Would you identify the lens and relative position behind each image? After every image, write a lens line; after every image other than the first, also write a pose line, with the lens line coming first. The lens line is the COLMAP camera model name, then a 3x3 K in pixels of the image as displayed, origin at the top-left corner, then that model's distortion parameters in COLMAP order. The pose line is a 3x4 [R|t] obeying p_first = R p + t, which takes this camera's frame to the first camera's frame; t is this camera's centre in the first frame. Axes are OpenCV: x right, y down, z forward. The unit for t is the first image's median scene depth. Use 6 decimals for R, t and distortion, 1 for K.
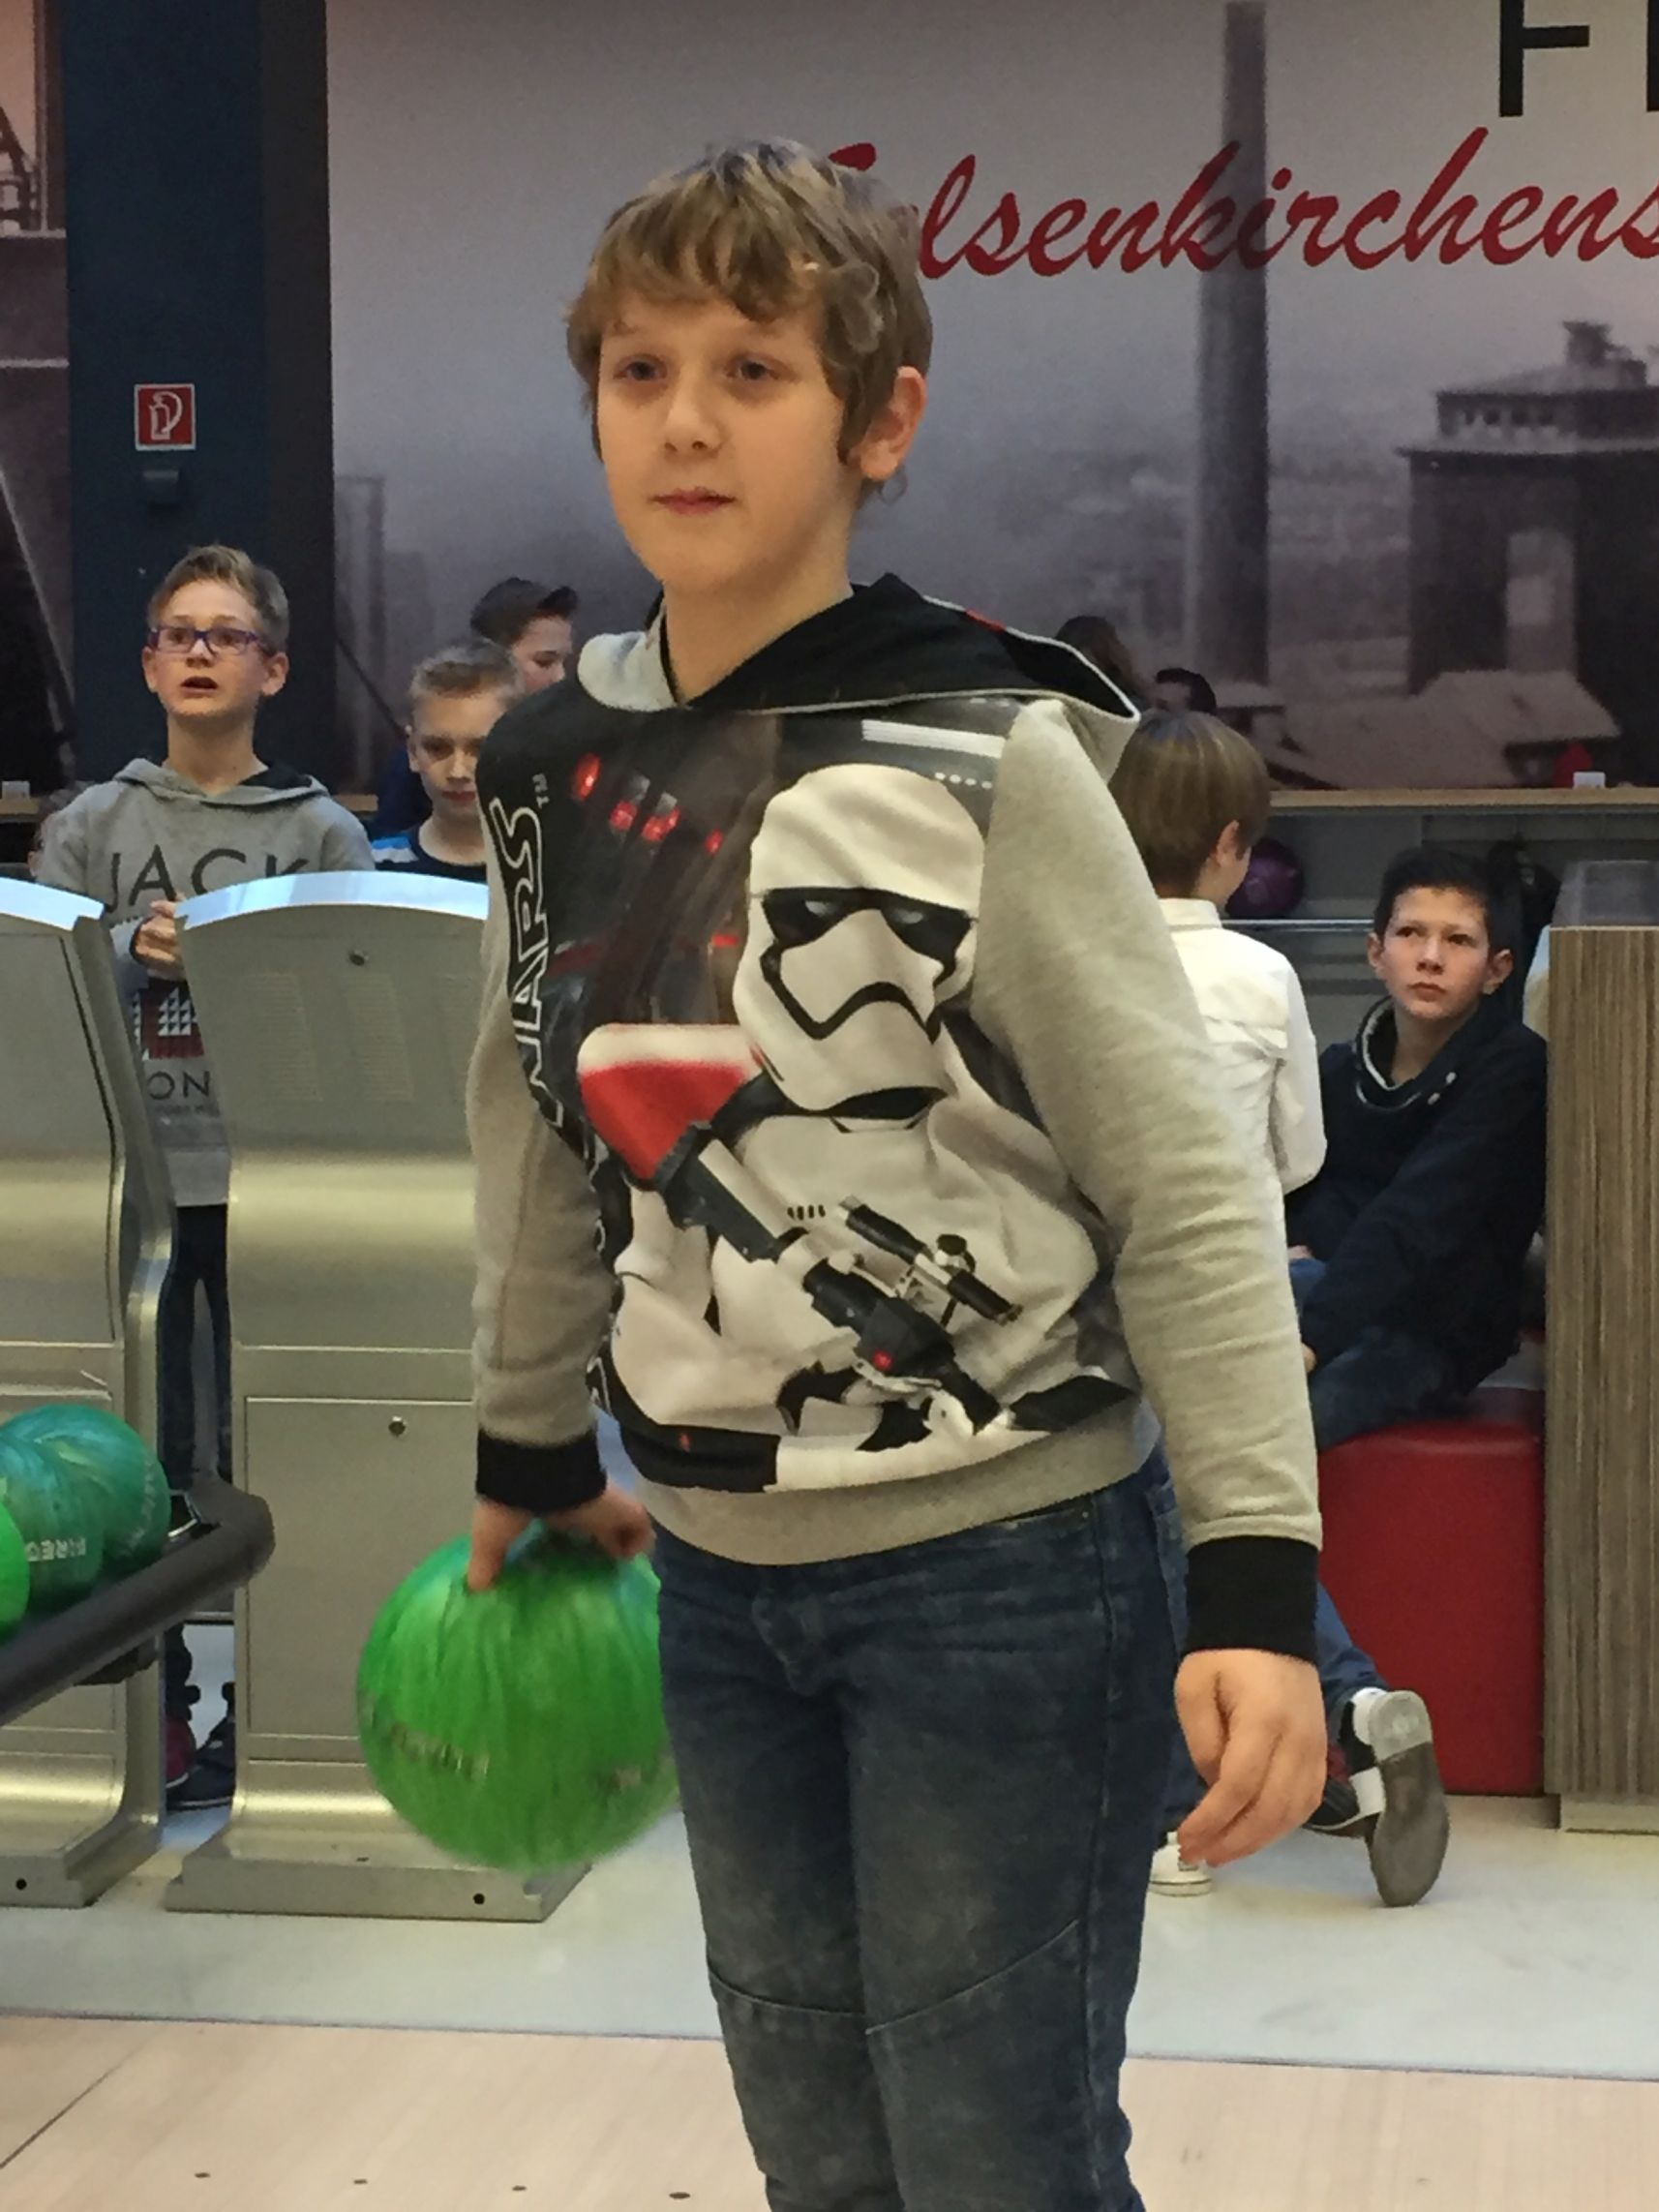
lens RADIAL K [[4500.6, 0, 816.3], [0, 4500.6, 1104.1], [0, 0, 1]] dist [0.071384, 0.000000]
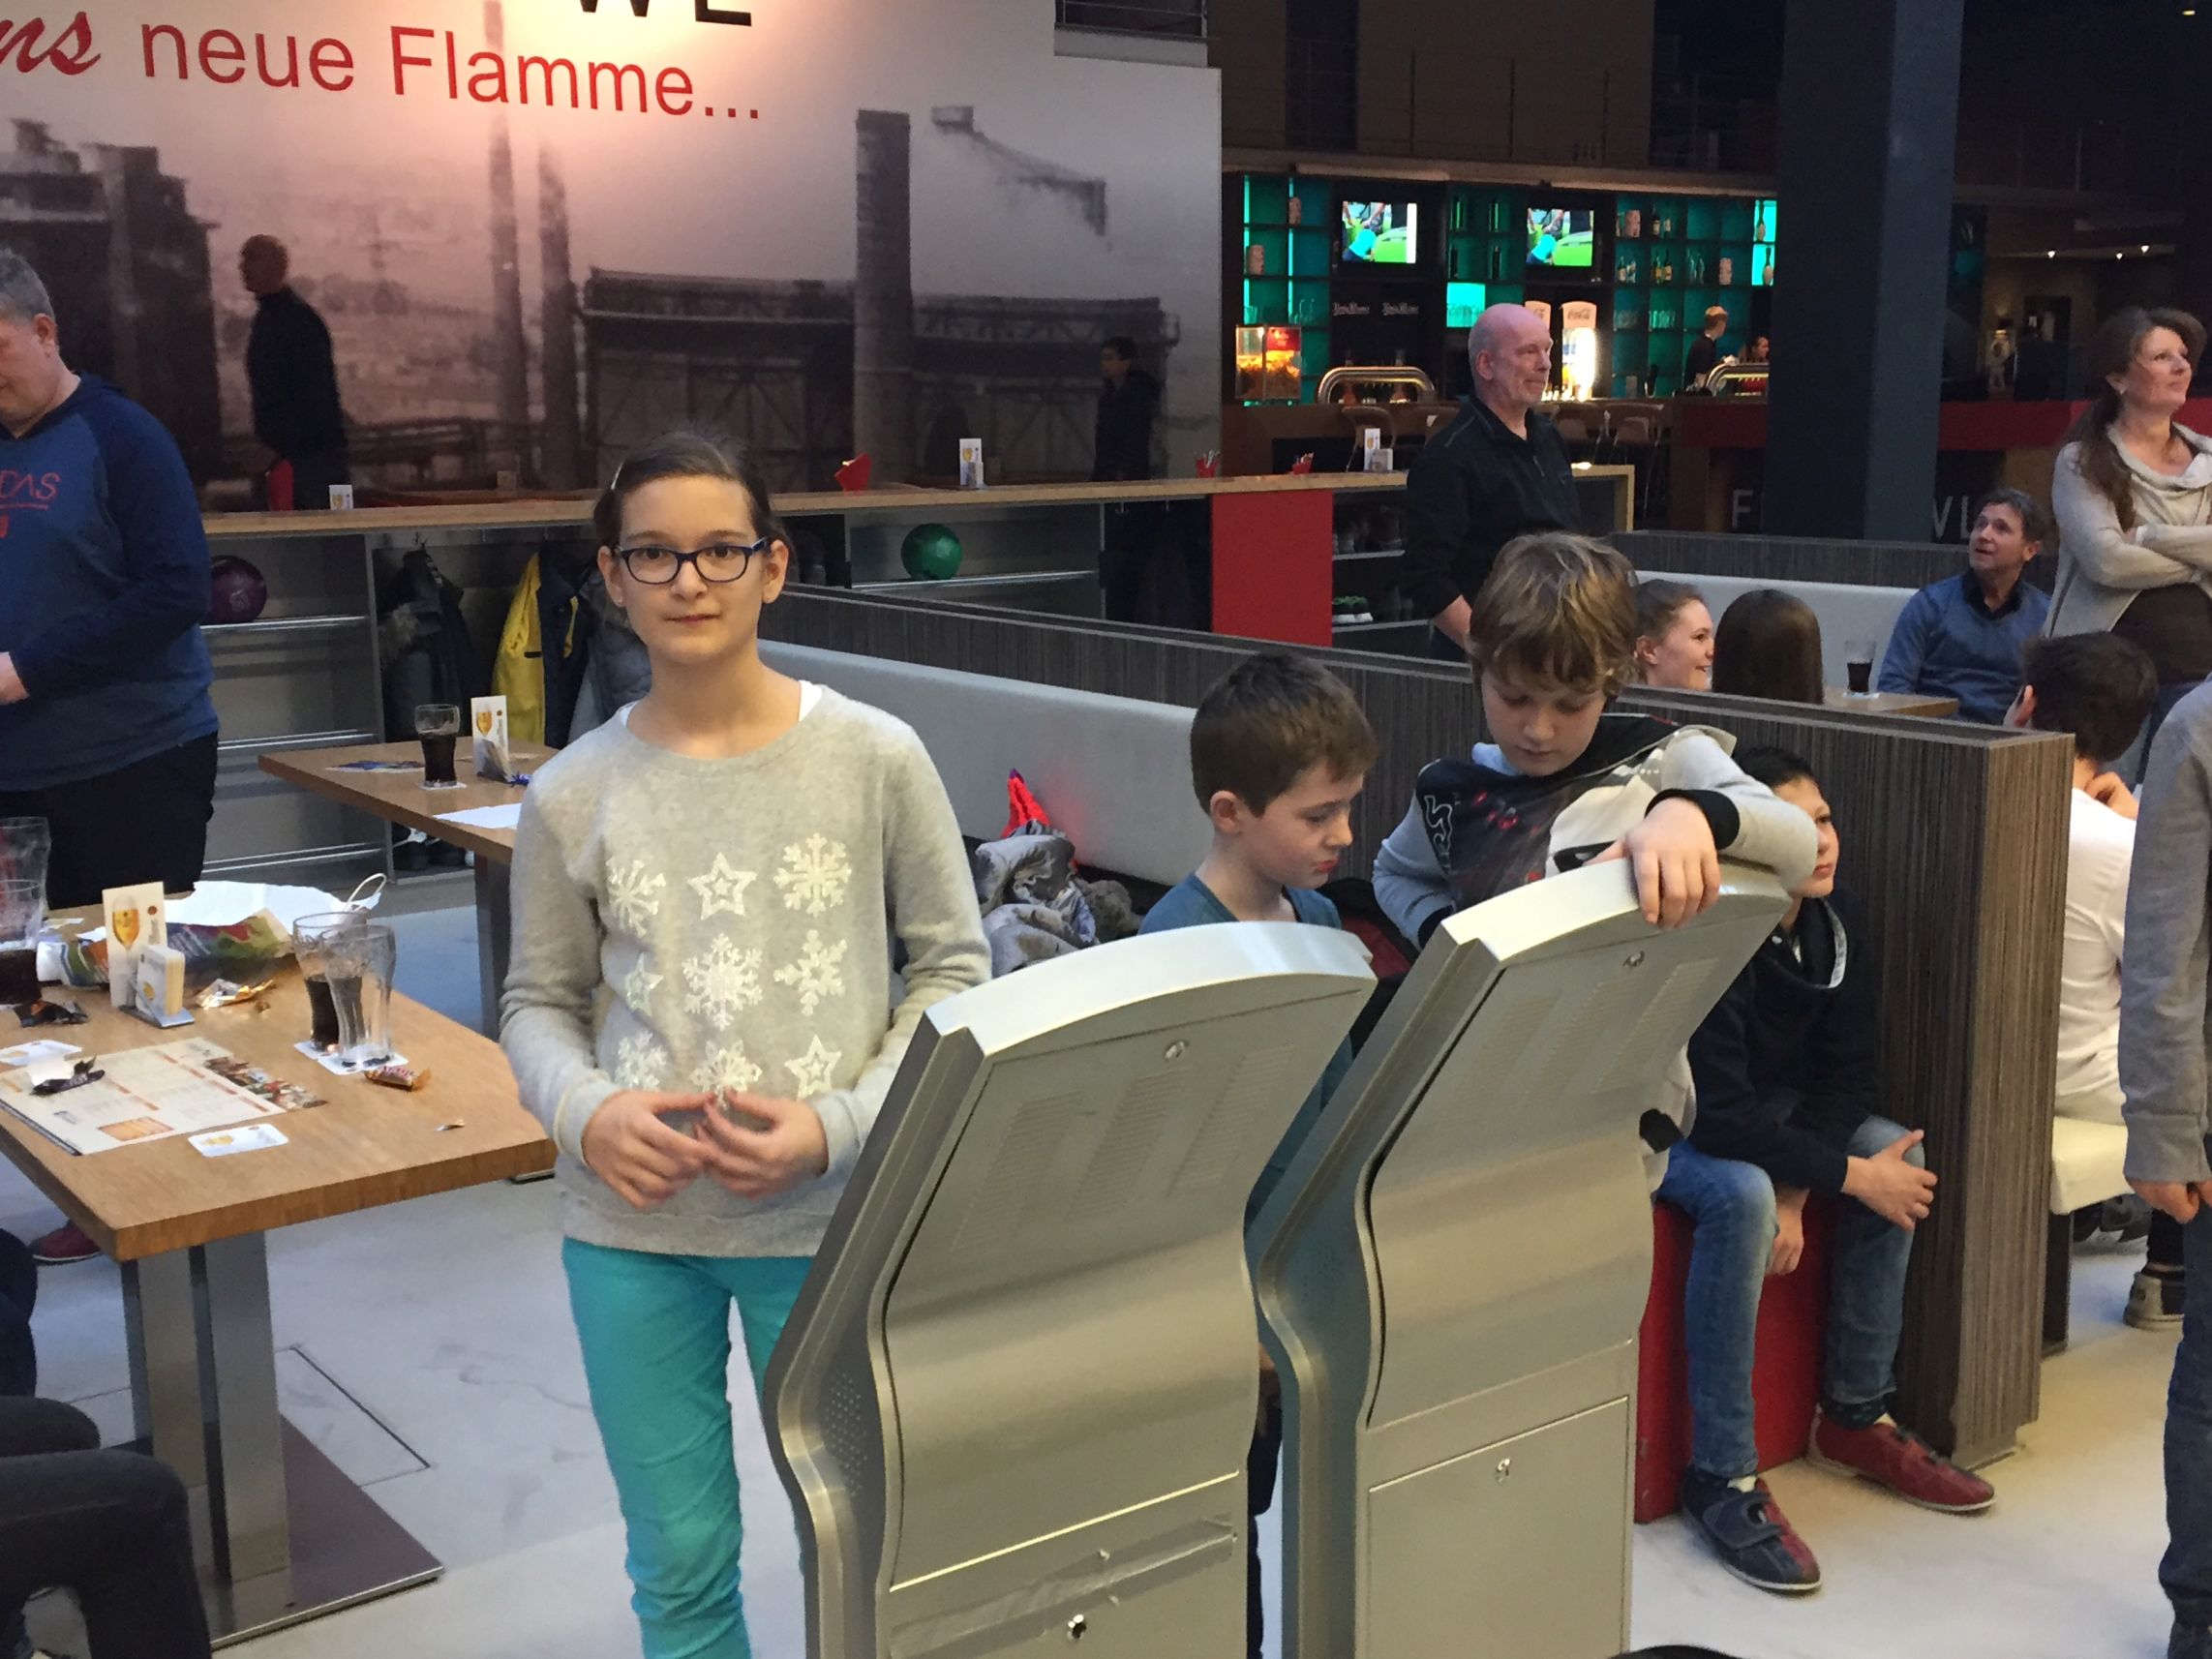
lens RADIAL K [[2488.5, 0, 1108.0], [0, 2488.5, 833.0], [0, 0, 1]] dist [0.050674, 0.000000]
pose [[0.693340, -0.128168, 0.709121, -0.159608], [0.057547, 0.990761, 0.122806, -0.038160], [-0.718309, -0.044339, 0.694310, 0.248227]]
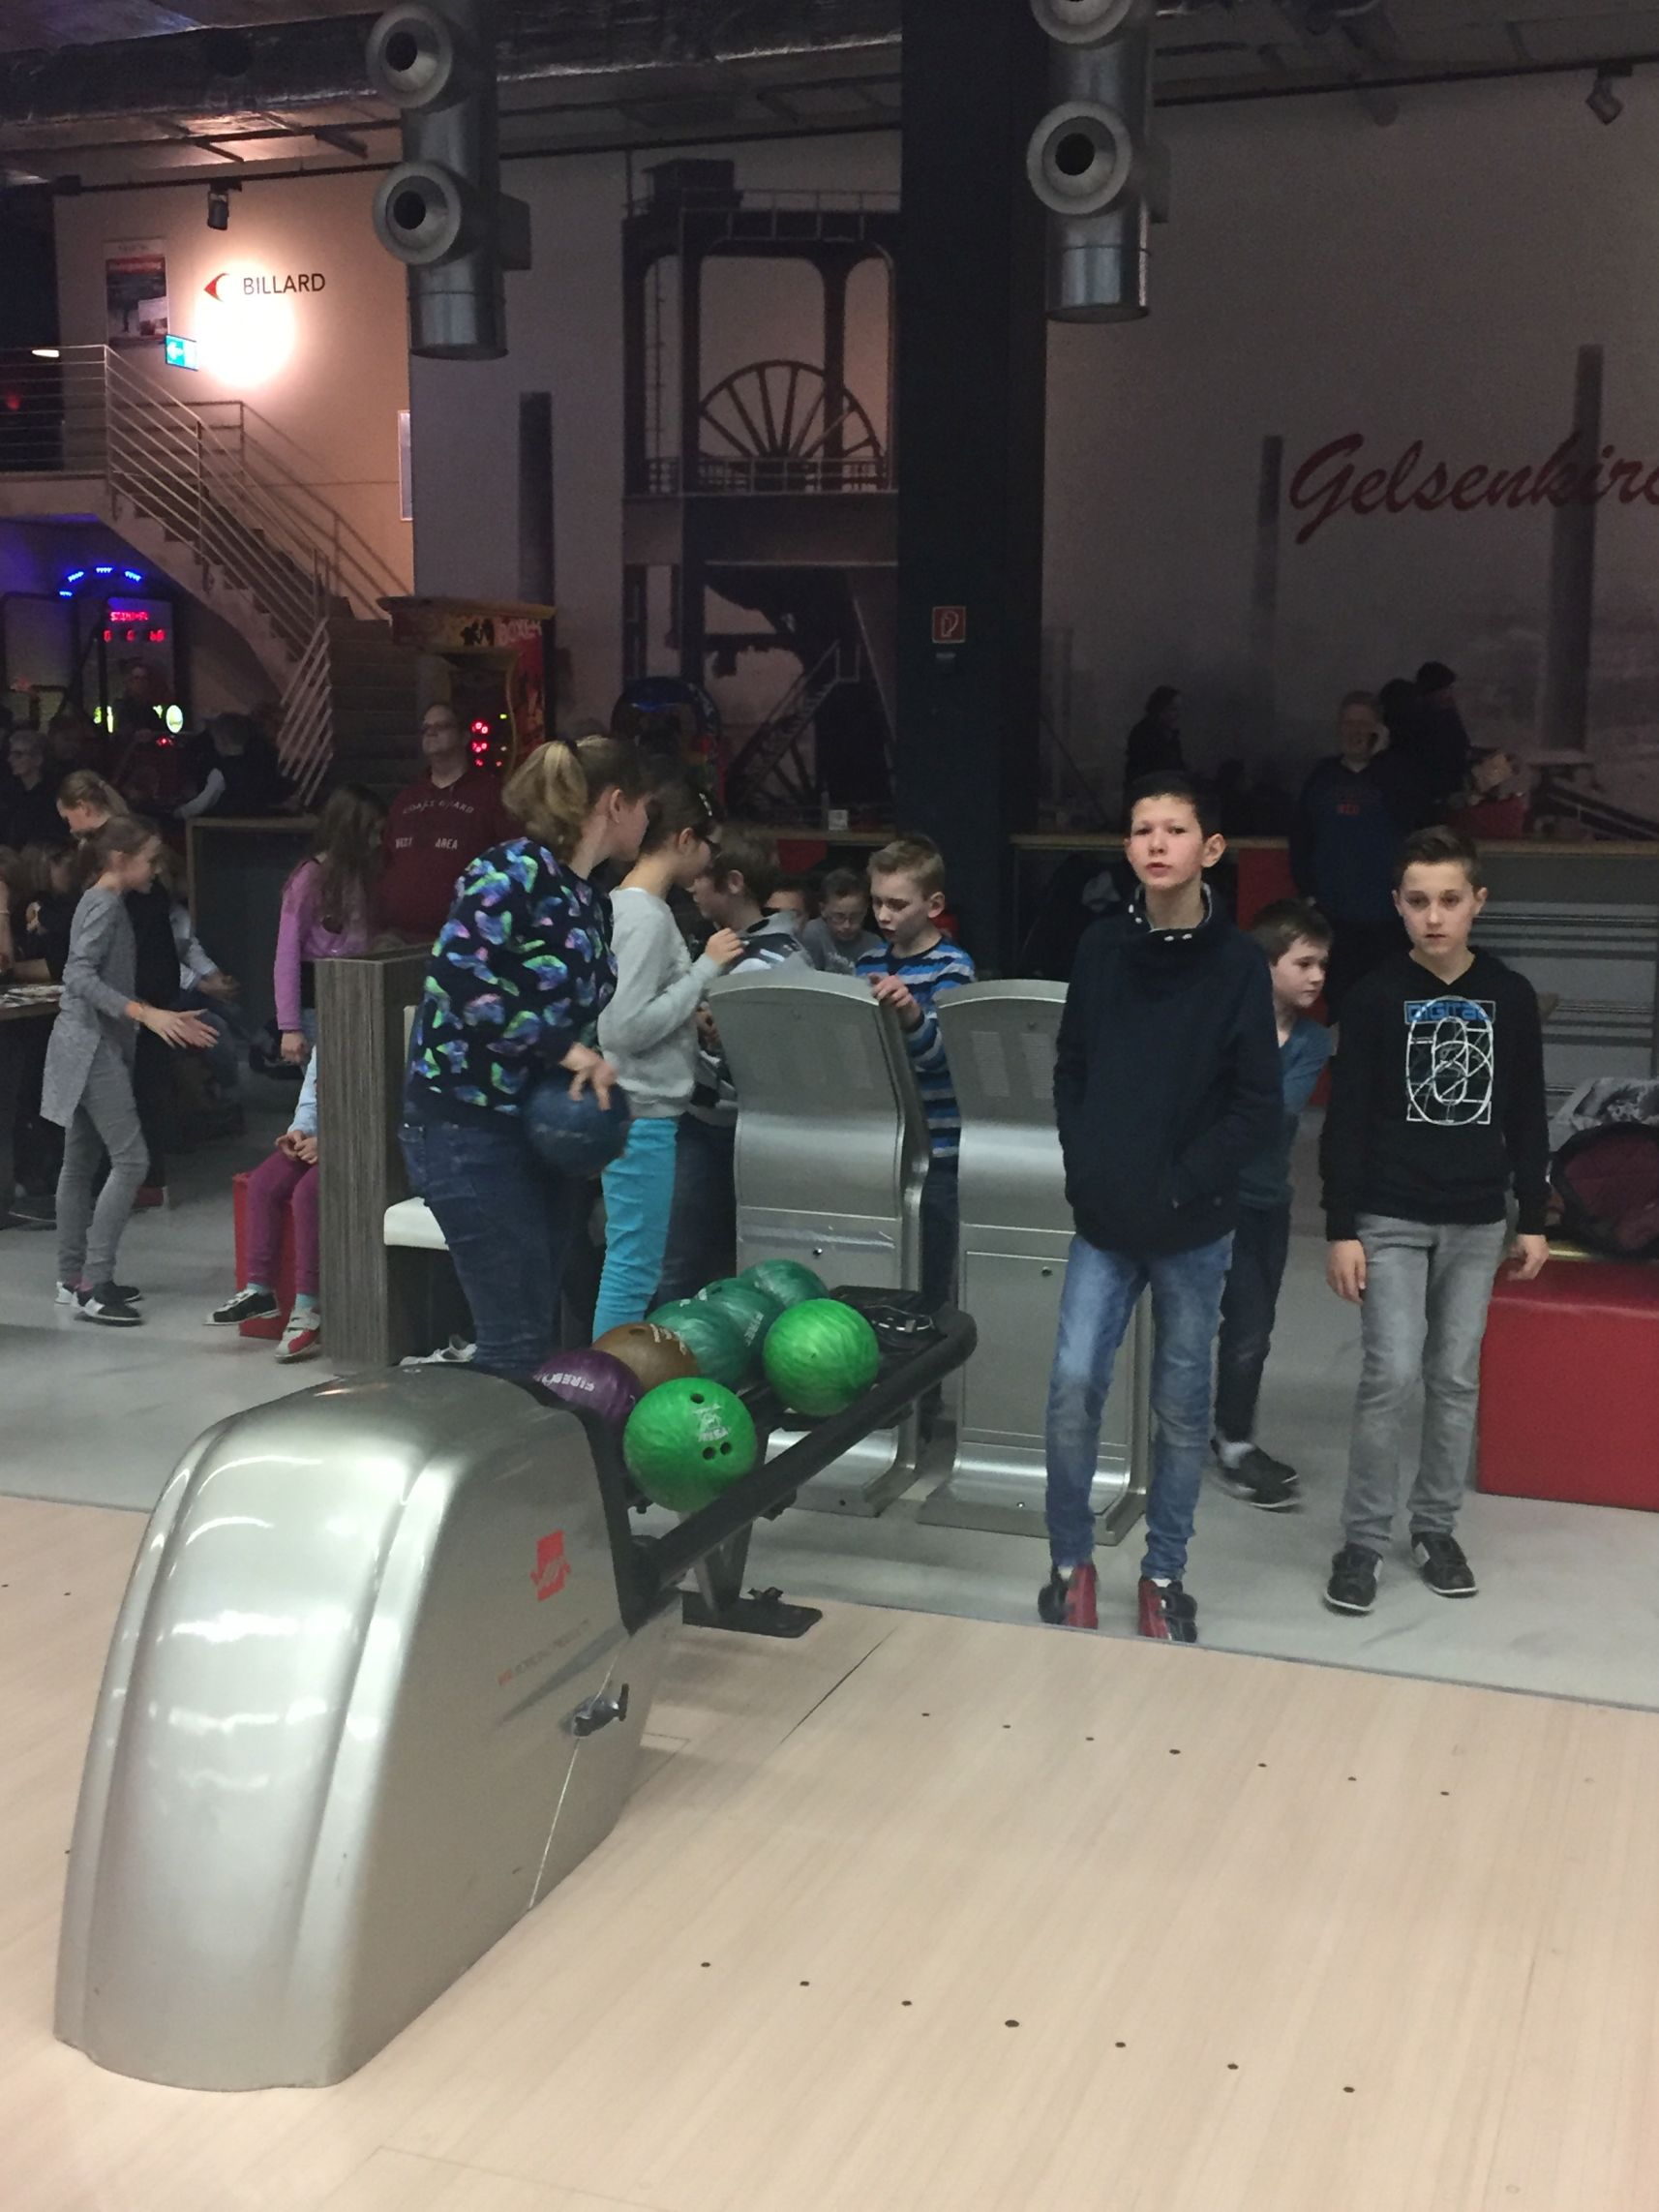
lens RADIAL K [[2515.9, 0, 832.4], [0, 2515.9, 1106.2], [0, 0, 1]] dist [0.068860, 0.000000]
pose [[0.981811, 0.037714, -0.186079, 0.003797], [-0.023853, 0.996809, 0.076177, -0.025102], [0.188358, -0.070353, 0.979577, -0.009900]]
